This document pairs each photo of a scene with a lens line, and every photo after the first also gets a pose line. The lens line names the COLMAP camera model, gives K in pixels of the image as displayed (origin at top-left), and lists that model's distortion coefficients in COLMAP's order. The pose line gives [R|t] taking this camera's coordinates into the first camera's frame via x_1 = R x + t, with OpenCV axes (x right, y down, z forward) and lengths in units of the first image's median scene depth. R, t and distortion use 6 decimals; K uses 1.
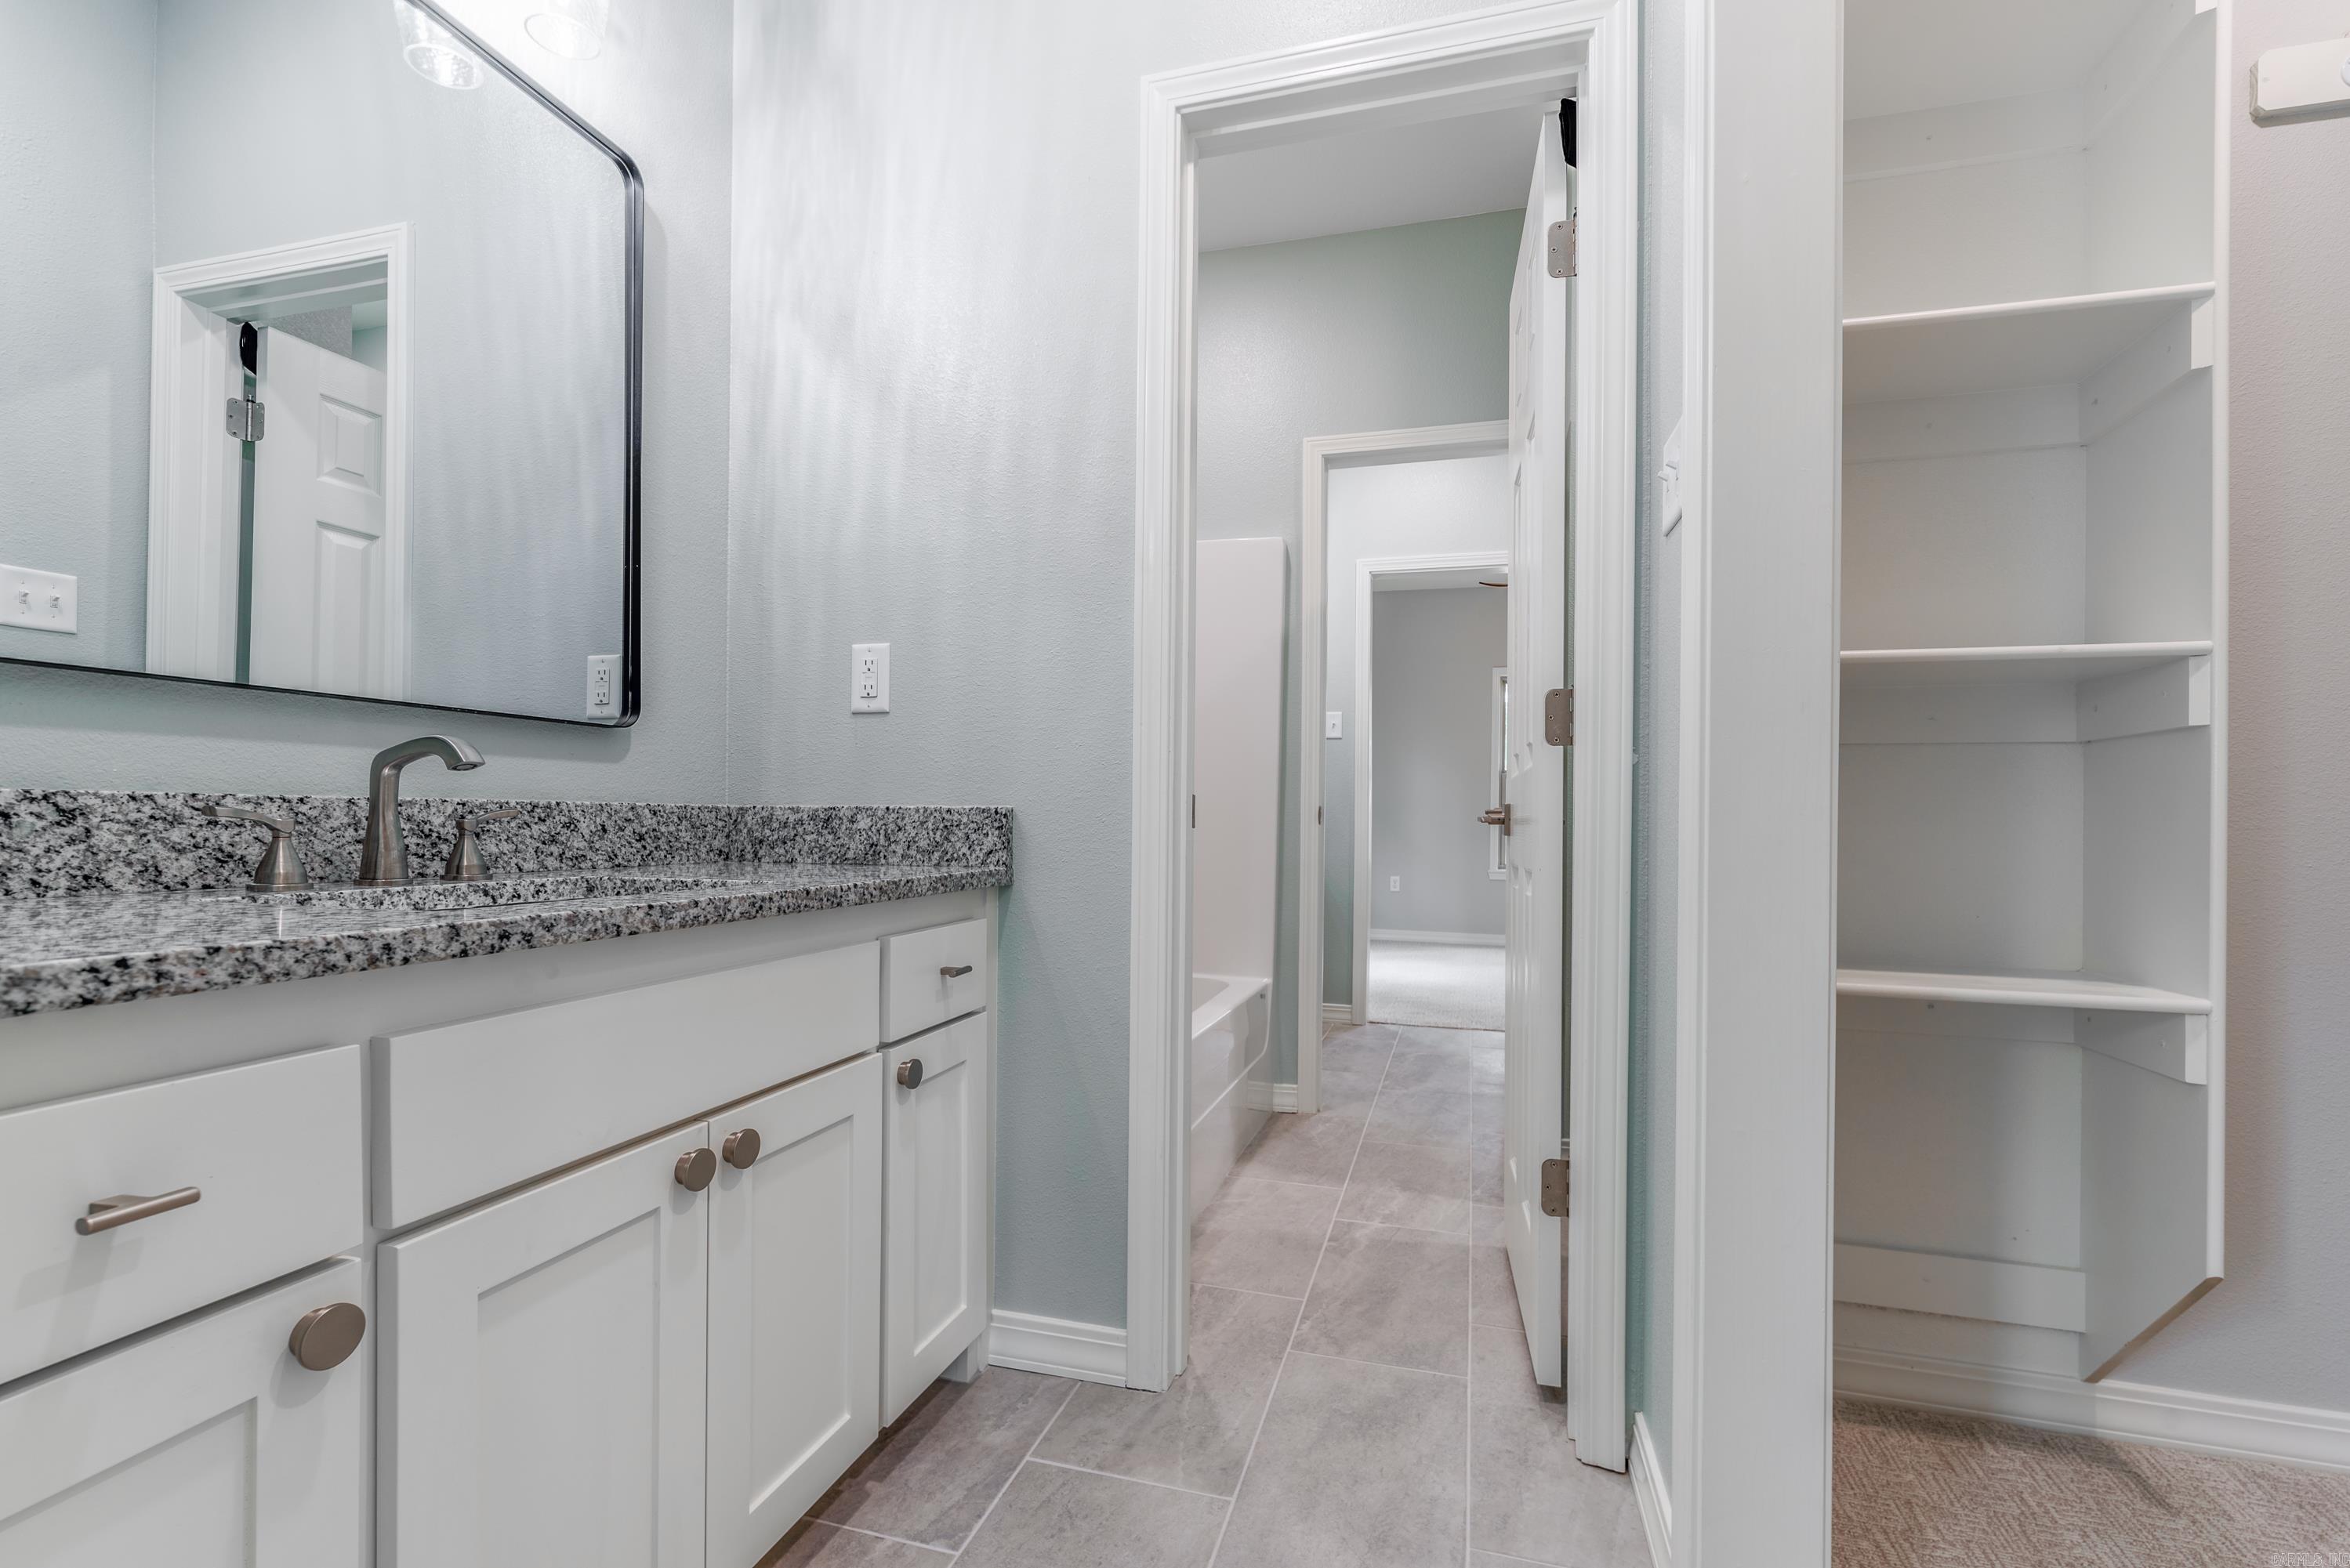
lens RADIAL K [[1040.2, 0, 1189.0], [0, 1040.2, 807.0], [0, 0, 1]] dist [0.001754, -0.000824]
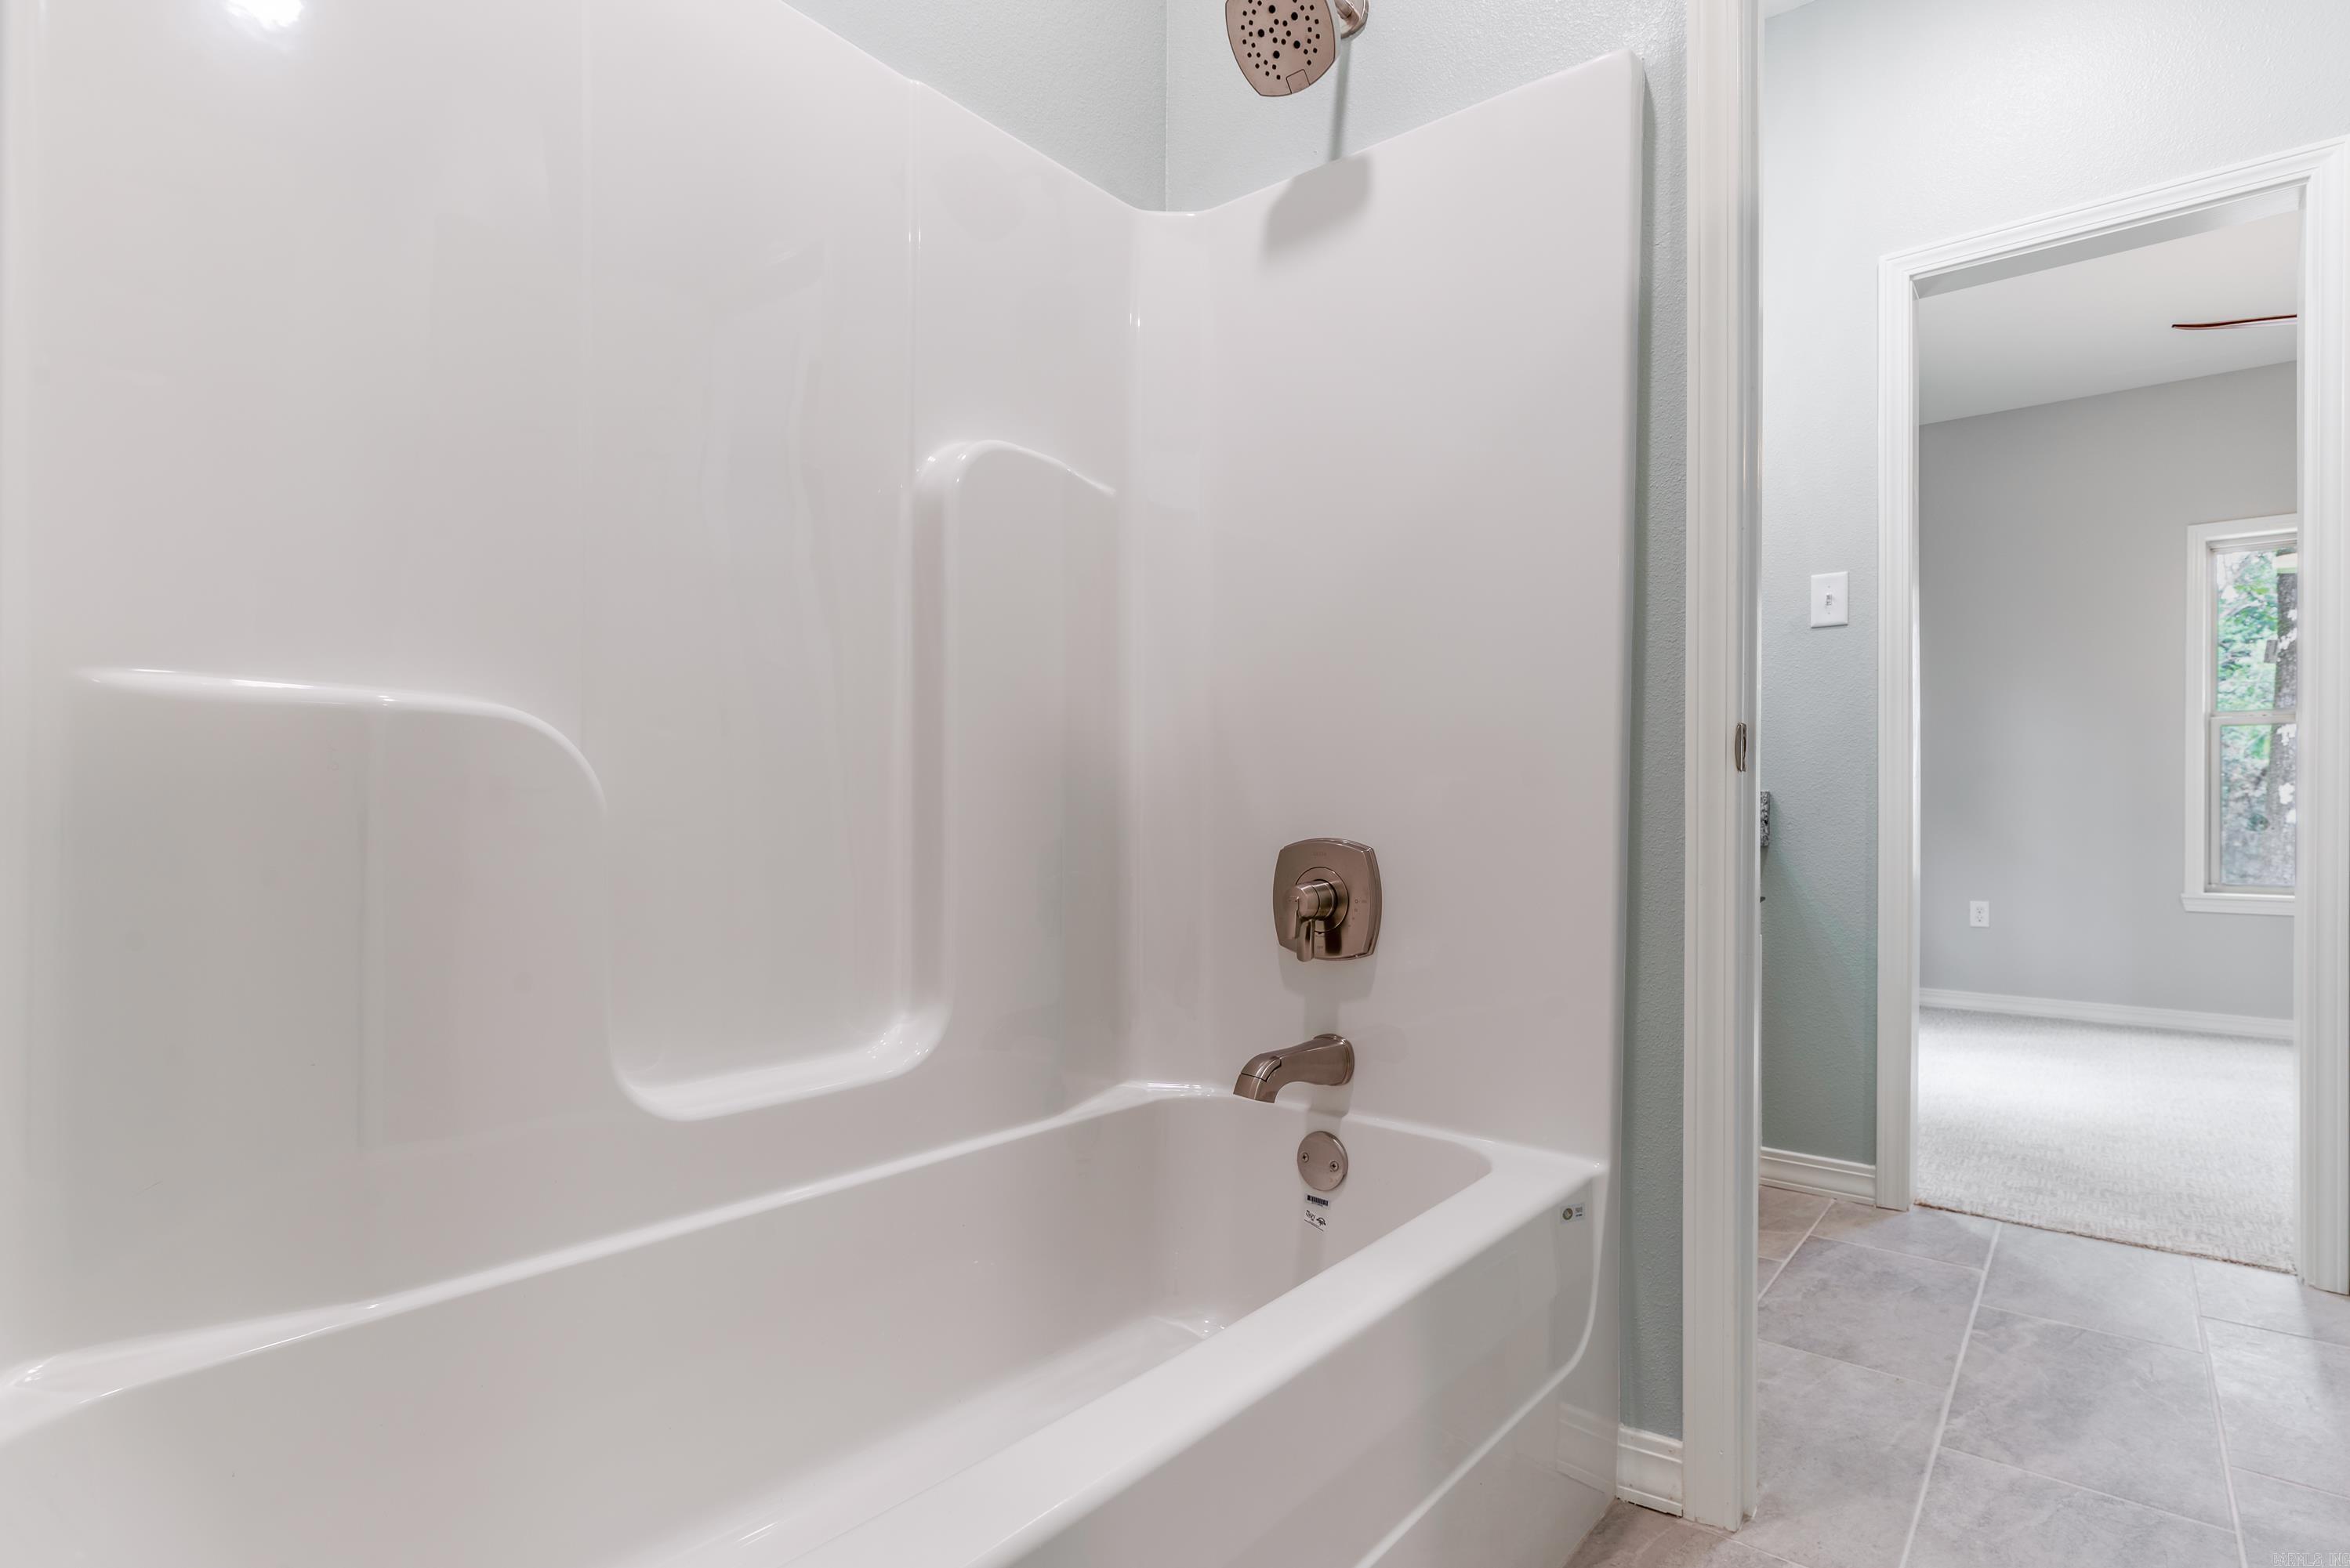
lens RADIAL K [[1166.4, 0, 1173.6], [0, 1166.4, 795.7], [0, 0, 1]] dist [0.000191, 0.001040]
pose [[0.917499, -0.007817, -0.397661, 0.088961], [0.004862, 0.999953, -0.008437, 0.023647], [0.397708, 0.005808, 0.917494, 0.442914]]
